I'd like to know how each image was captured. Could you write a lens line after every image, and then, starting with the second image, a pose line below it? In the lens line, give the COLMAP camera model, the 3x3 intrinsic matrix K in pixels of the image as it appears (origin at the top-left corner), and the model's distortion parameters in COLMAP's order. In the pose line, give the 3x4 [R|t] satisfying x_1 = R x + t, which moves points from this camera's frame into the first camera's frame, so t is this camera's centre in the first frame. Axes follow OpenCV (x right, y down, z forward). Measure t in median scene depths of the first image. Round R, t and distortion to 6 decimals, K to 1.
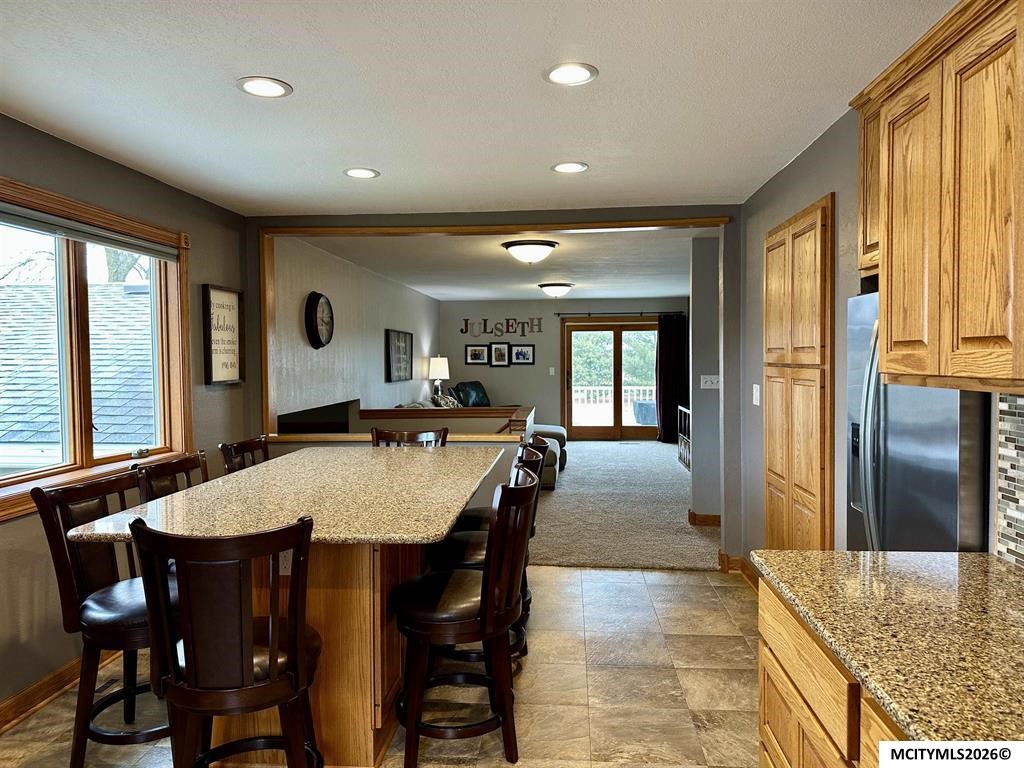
lens RADIAL K [[725.3, 0, 514.9], [0, 725.3, 381.7], [0, 0, 1]] dist [0.072045, -0.074122]
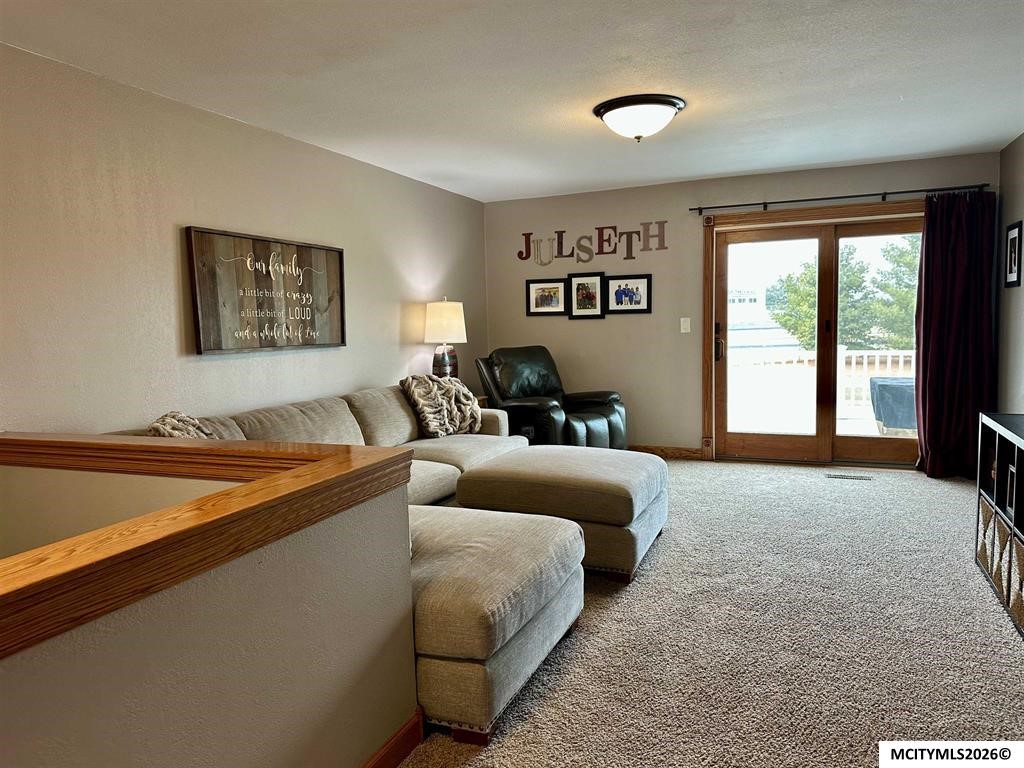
lens RADIAL K [[725.3, 0, 502.6], [0, 725.3, 387.1], [0, 0, 1]] dist [0.072045, -0.074122]
pose [[0.946351, 0.011664, -0.322931, 0.095612], [0.008551, 0.998095, 0.061107, -0.003279], [0.323028, -0.060590, 0.944448, 0.466802]]
